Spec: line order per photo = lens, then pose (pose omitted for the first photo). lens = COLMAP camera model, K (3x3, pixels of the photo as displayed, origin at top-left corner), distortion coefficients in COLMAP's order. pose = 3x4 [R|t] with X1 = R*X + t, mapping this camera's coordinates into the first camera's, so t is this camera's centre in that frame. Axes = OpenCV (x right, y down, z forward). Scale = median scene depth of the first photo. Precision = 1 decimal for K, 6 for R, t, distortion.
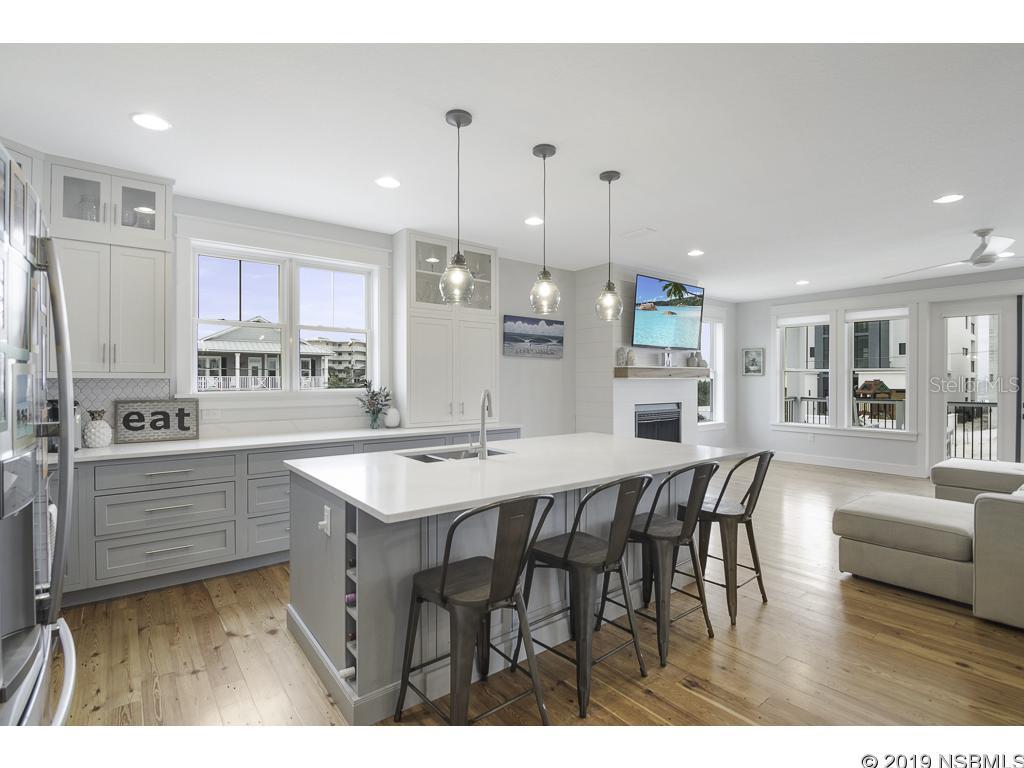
lens RADIAL K [[496.1, 0, 518.8], [0, 496.1, 384.0], [0, 0, 1]] dist [0.000860, -0.008235]
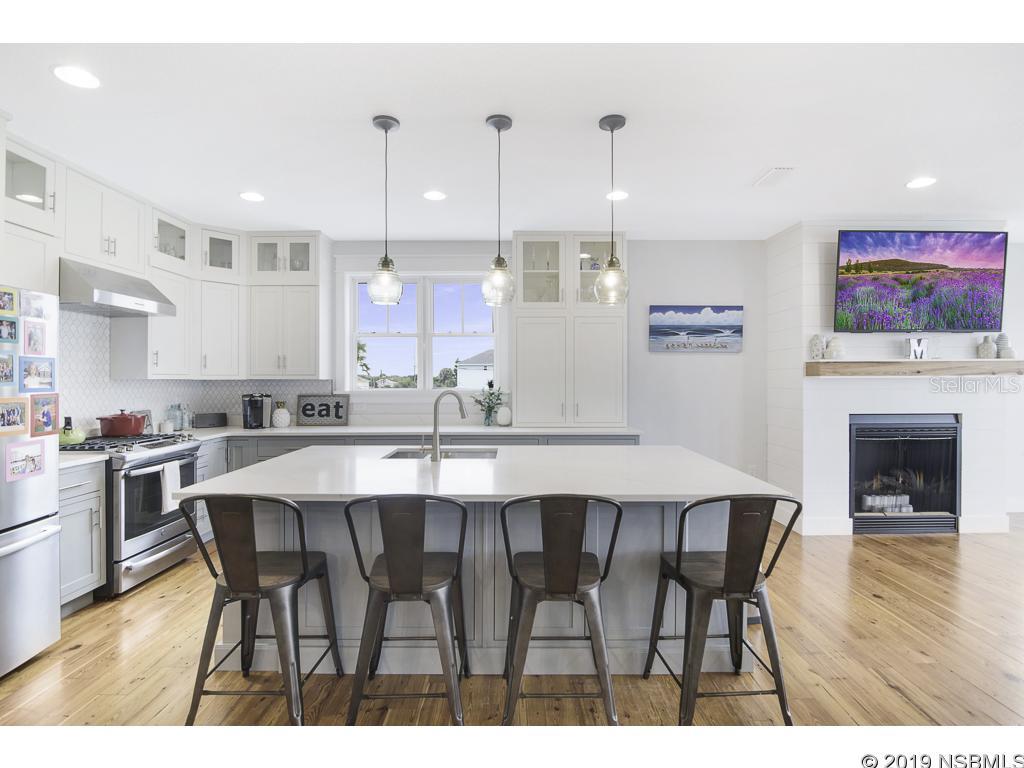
lens RADIAL K [[496.1, 0, 522.3], [0, 496.1, 385.9], [0, 0, 1]] dist [0.000860, -0.008235]
pose [[0.787654, 0.006843, -0.616080, 0.354923], [-0.002415, 0.999965, 0.008020, -0.003513], [0.616113, -0.004829, 0.787643, 0.178447]]
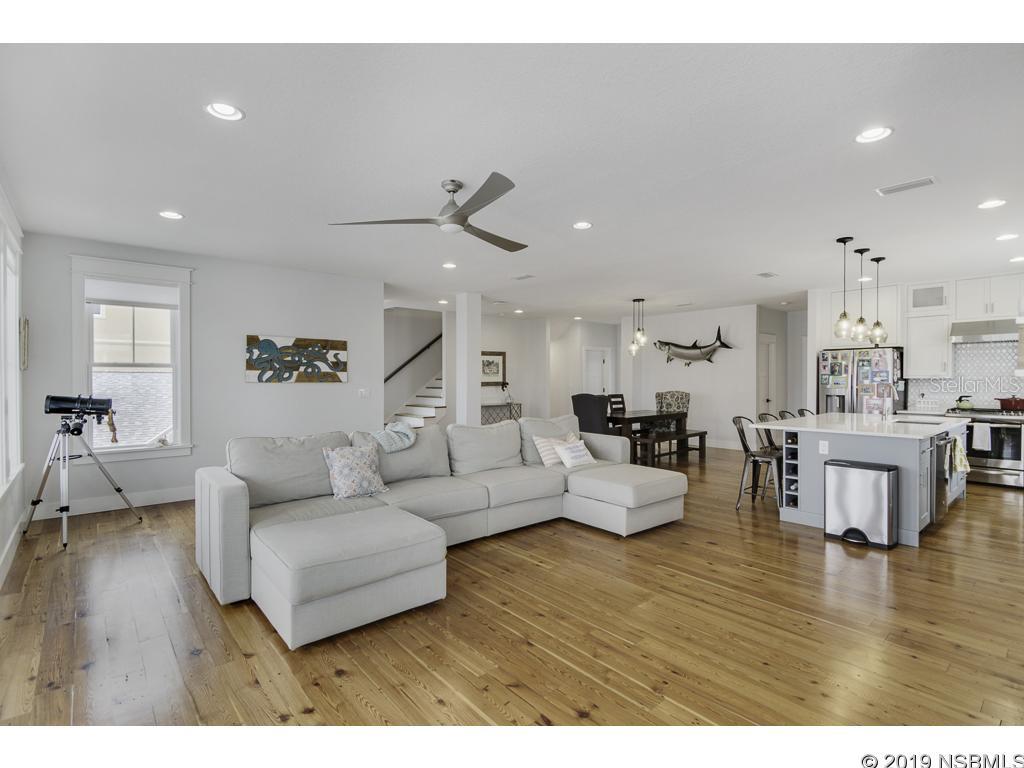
lens RADIAL K [[496.1, 0, 504.3], [0, 496.1, 382.7], [0, 0, 1]] dist [0.000860, -0.008235]
pose [[-0.999701, -0.001554, -0.024404, 0.778202], [-0.001954, 0.999864, 0.016368, -0.012721], [0.024375, 0.016411, -0.999568, 1.560124]]
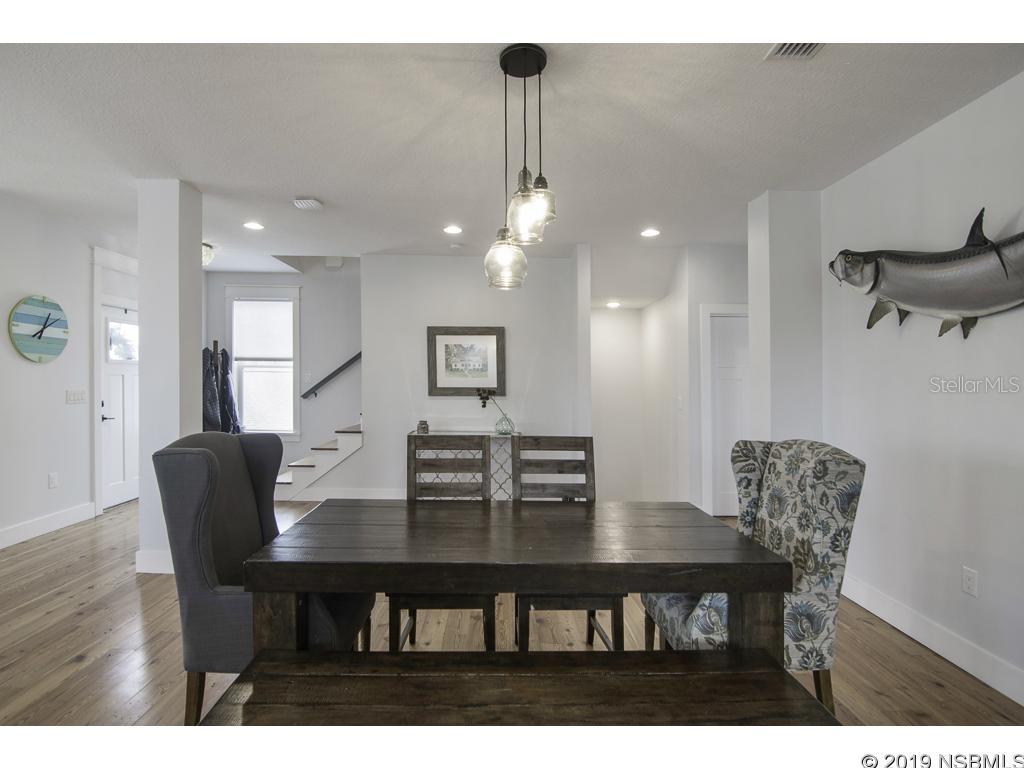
lens RADIAL K [[496.1, 0, 528.5], [0, 496.1, 380.3], [0, 0, 1]] dist [0.000860, -0.008235]
pose [[-0.794146, -0.012550, 0.607598, 0.061372], [-0.012681, 0.999911, 0.004080, -0.003730], [-0.607595, -0.004465, -0.794234, 0.255297]]
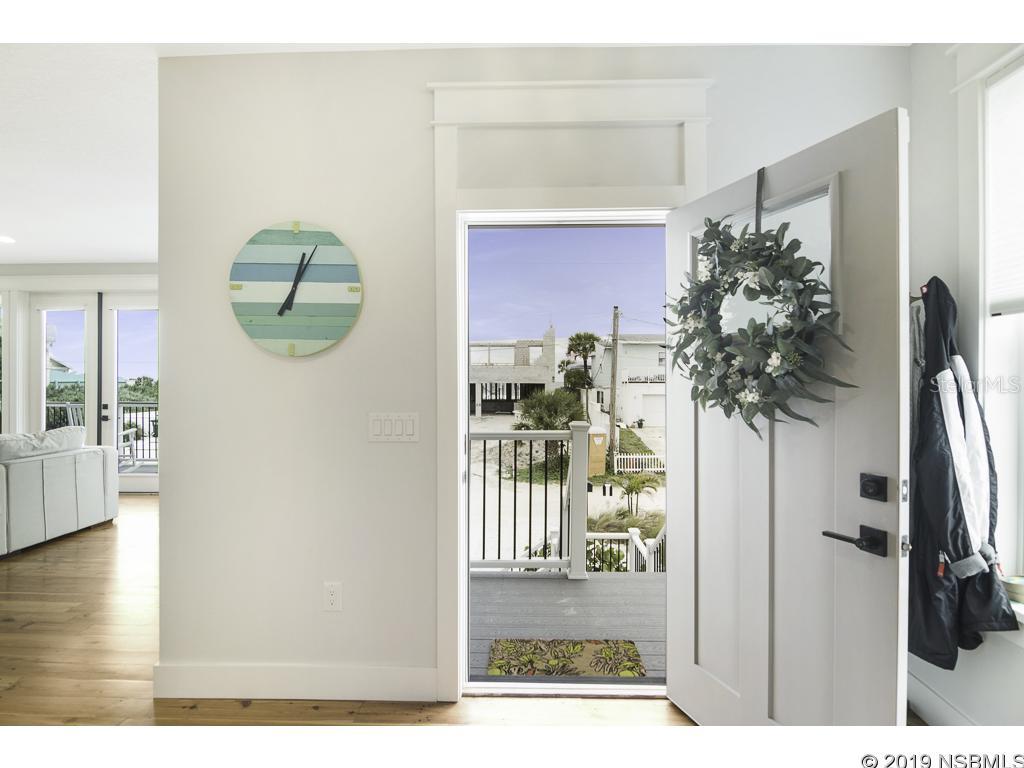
lens RADIAL K [[496.1, 0, 534.1], [0, 496.1, 381.0], [0, 0, 1]] dist [0.000860, -0.008235]
pose [[0.636228, -0.001143, 0.771500, 1.014816], [0.007406, 0.999962, -0.004626, 0.005195], [-0.771466, 0.008657, 0.636212, -0.322433]]
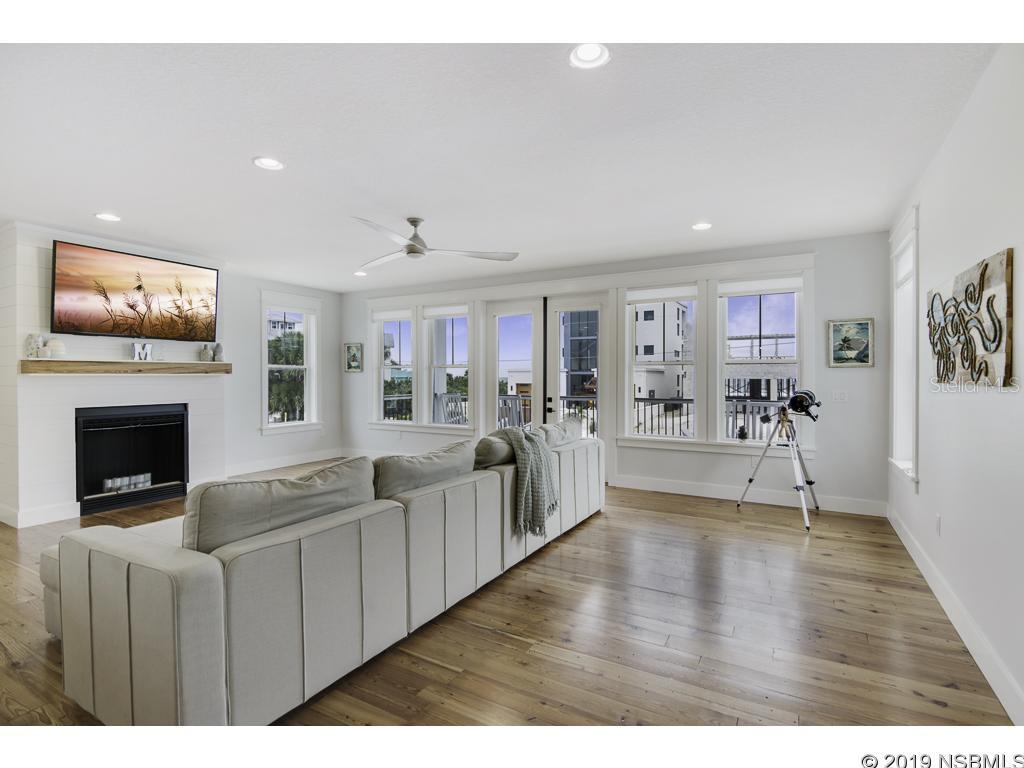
lens RADIAL K [[496.1, 0, 505.3], [0, 496.1, 388.9], [0, 0, 1]] dist [0.000860, -0.008235]
pose [[0.933721, -0.011262, 0.357825, 0.690703], [0.005495, 0.999838, 0.017131, 0.001811], [-0.357960, -0.014029, 0.933631, 0.032591]]
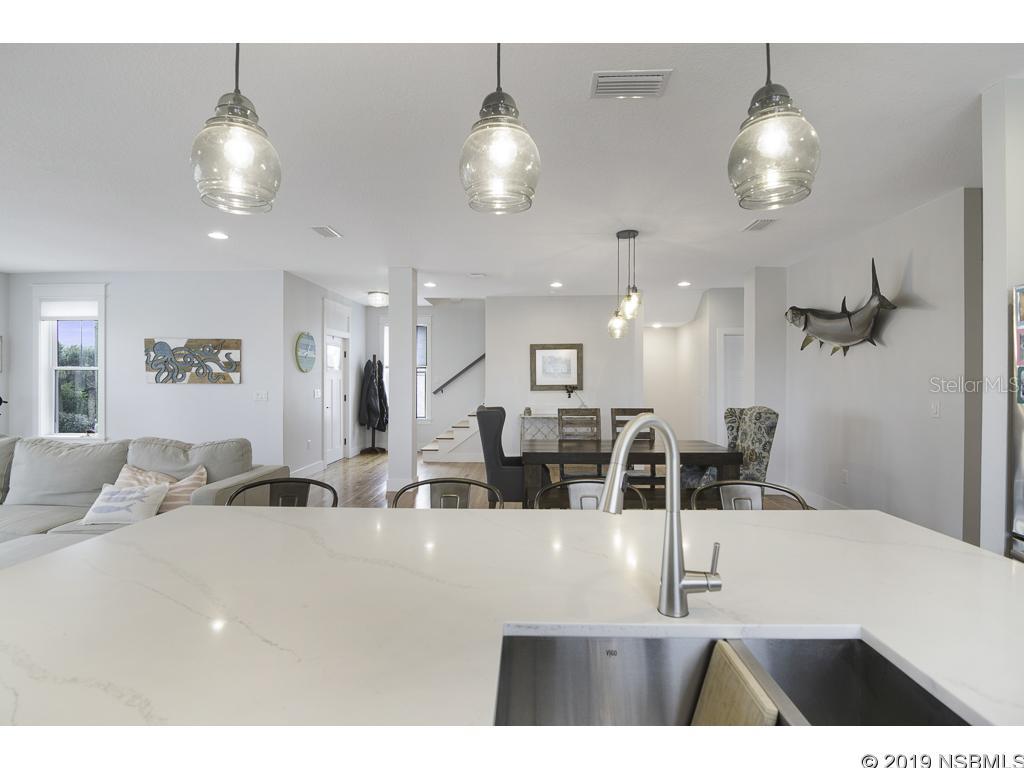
lens RADIAL K [[496.1, 0, 519.6], [0, 496.1, 409.7], [0, 0, 1]] dist [0.000860, -0.008235]
pose [[-0.747865, -0.043288, 0.662438, -0.141439], [0.000806, 0.997812, 0.066113, -0.007713], [-0.663850, 0.049977, -0.746194, 0.733983]]
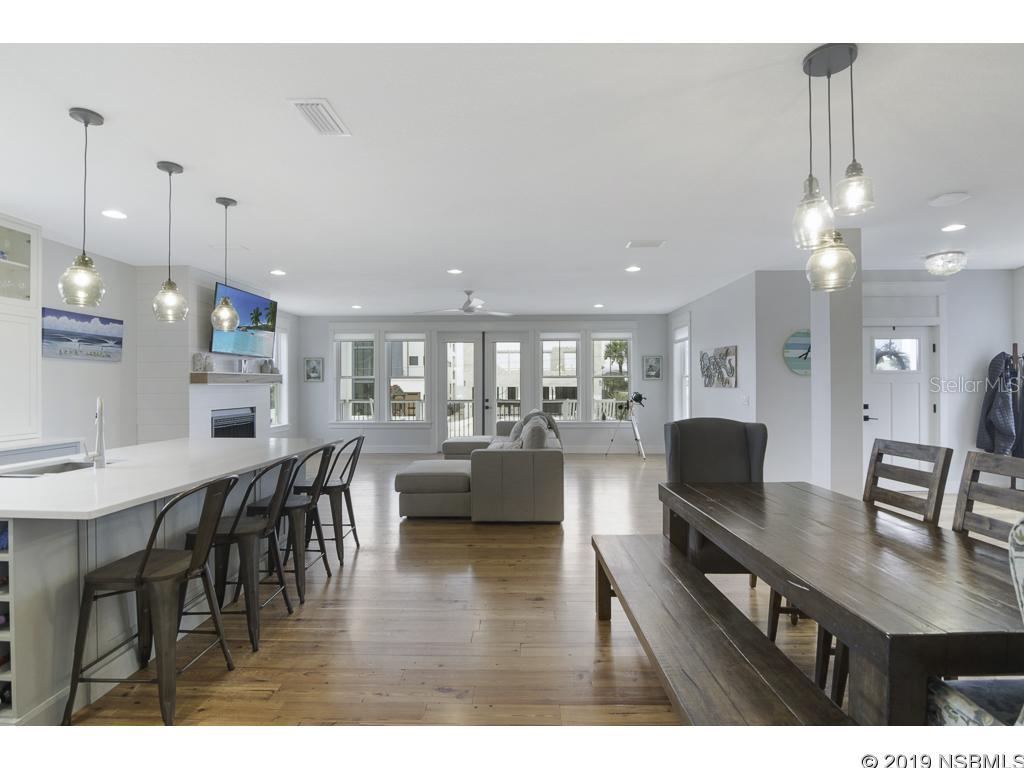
lens RADIAL K [[496.1, 0, 518.3], [0, 496.1, 384.6], [0, 0, 1]] dist [0.000860, -0.008235]
pose [[0.639475, -0.002980, 0.768806, -0.162128], [0.010384, 0.999935, -0.004760, 0.000839], [-0.768741, 0.011027, 0.639465, -0.132824]]
